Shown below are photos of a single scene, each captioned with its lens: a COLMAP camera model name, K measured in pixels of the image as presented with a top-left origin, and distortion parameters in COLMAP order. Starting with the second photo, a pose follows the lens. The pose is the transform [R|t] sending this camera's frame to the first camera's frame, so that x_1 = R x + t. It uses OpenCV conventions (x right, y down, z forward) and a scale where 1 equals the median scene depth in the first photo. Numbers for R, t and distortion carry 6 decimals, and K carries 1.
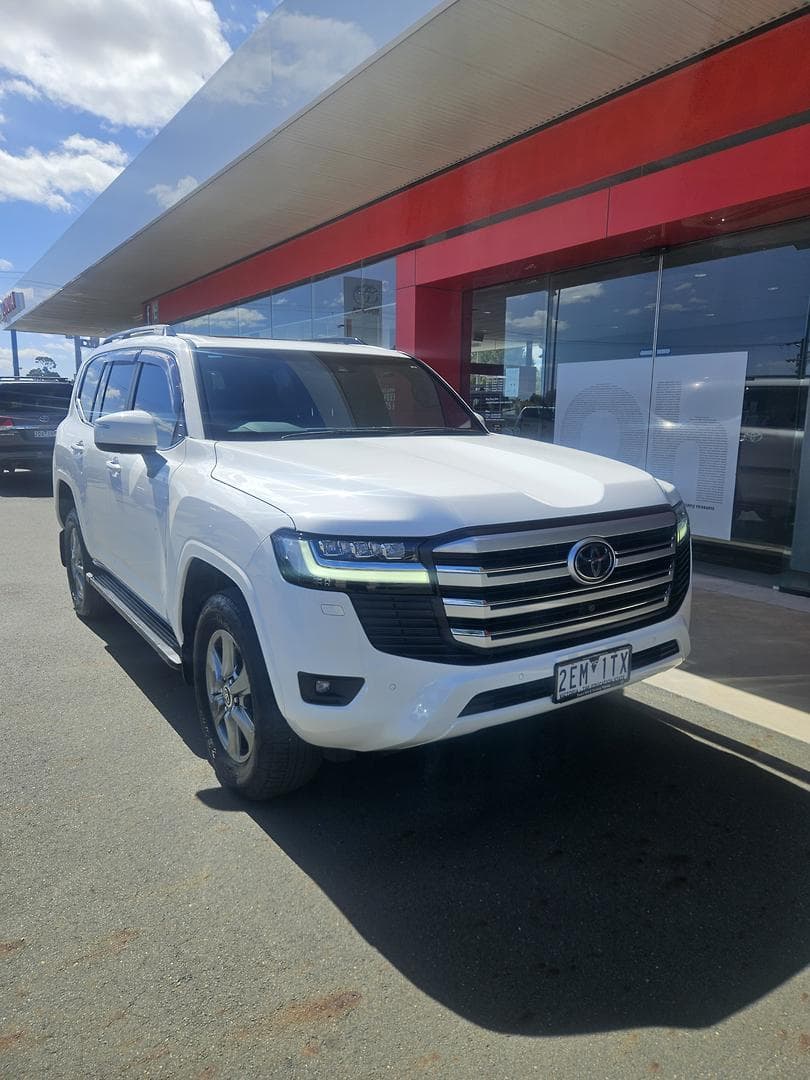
lens RADIAL K [[750.3, 0, 437.2], [0, 750.3, 552.4], [0, 0, 1]] dist [0.052724, -0.024510]
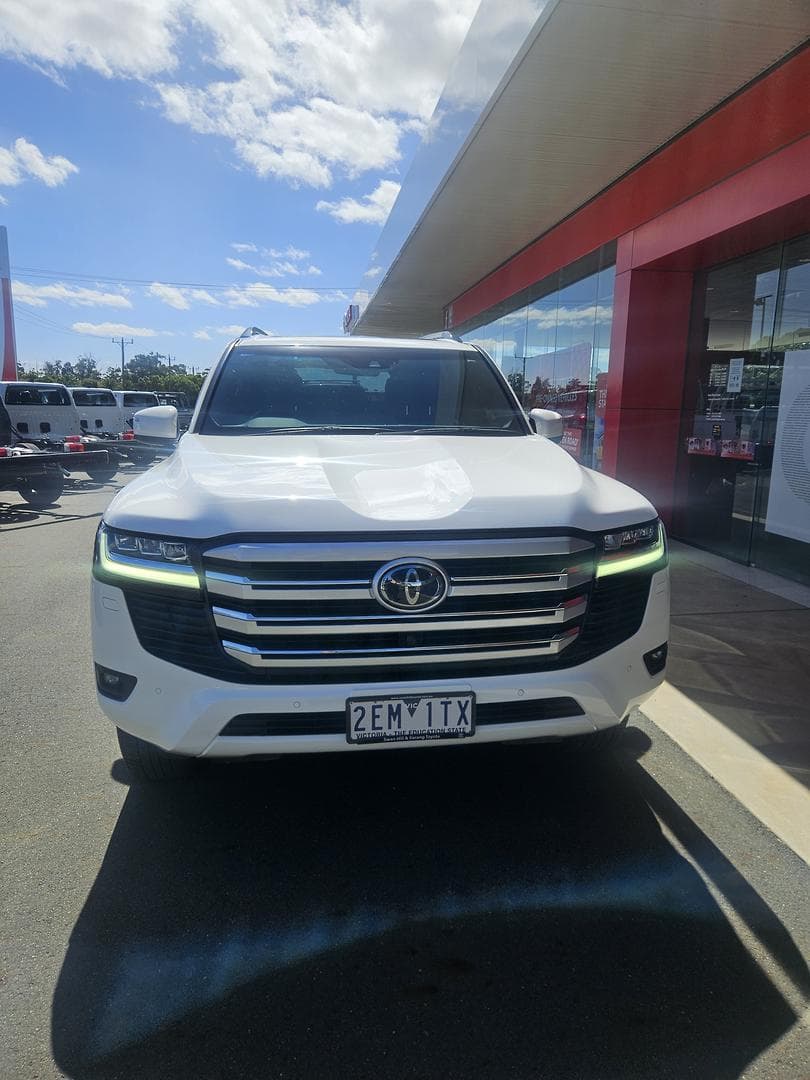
lens RADIAL K [[750.3, 0, 426.5], [0, 750.3, 547.5], [0, 0, 1]] dist [0.052724, -0.024510]
pose [[0.888777, 0.090212, -0.449374, 0.597006], [-0.091938, 0.995601, 0.018032, -0.047672], [0.449024, 0.025288, 0.893162, 0.252667]]
